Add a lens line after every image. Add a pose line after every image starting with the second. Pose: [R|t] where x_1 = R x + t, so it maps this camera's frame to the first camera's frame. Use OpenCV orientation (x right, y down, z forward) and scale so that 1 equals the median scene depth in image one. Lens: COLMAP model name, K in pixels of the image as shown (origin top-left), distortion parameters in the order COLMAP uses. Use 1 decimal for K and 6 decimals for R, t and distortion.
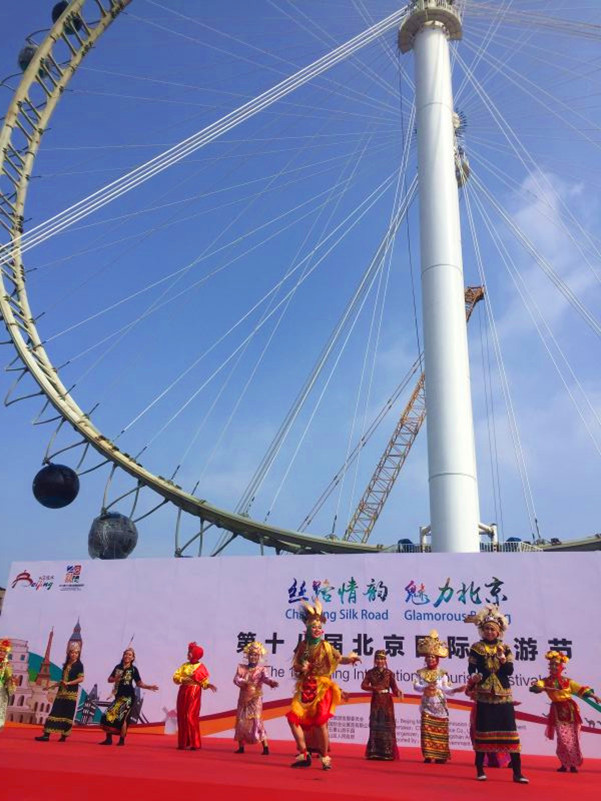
lens RADIAL K [[678.4, 0, 306.3], [0, 678.4, 401.0], [0, 0, 1]] dist [0.075395, -0.096718]
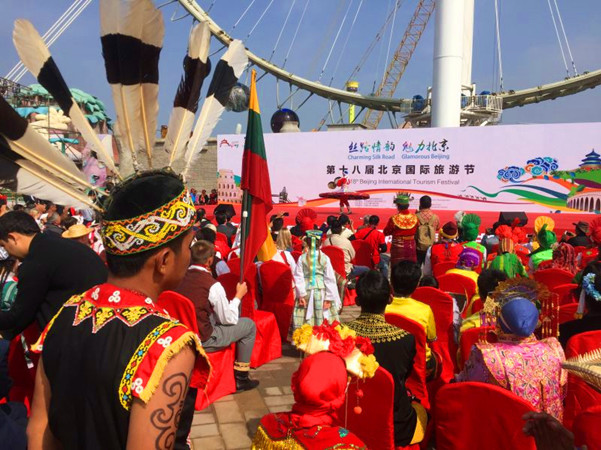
lens RADIAL K [[509.0, 0, 306.0], [0, 509.0, 229.2], [0, 0, 1]] dist [0.075395, -0.096718]
pose [[0.994286, -0.019867, -0.104880, 0.002567], [0.068362, 0.873112, 0.482702, -0.236033], [0.081983, -0.487114, 0.869482, -0.454482]]
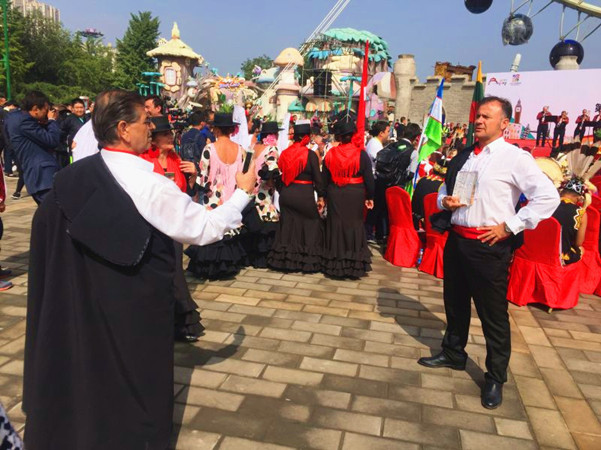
lens RADIAL K [[509.0, 0, 300.4], [0, 509.0, 226.9], [0, 0, 1]] dist [0.075395, -0.096718]
pose [[0.816516, 0.118086, -0.565117, 0.091229], [0.232136, 0.829088, 0.508650, -0.338142], [0.528596, -0.546505, 0.649552, -0.683754]]
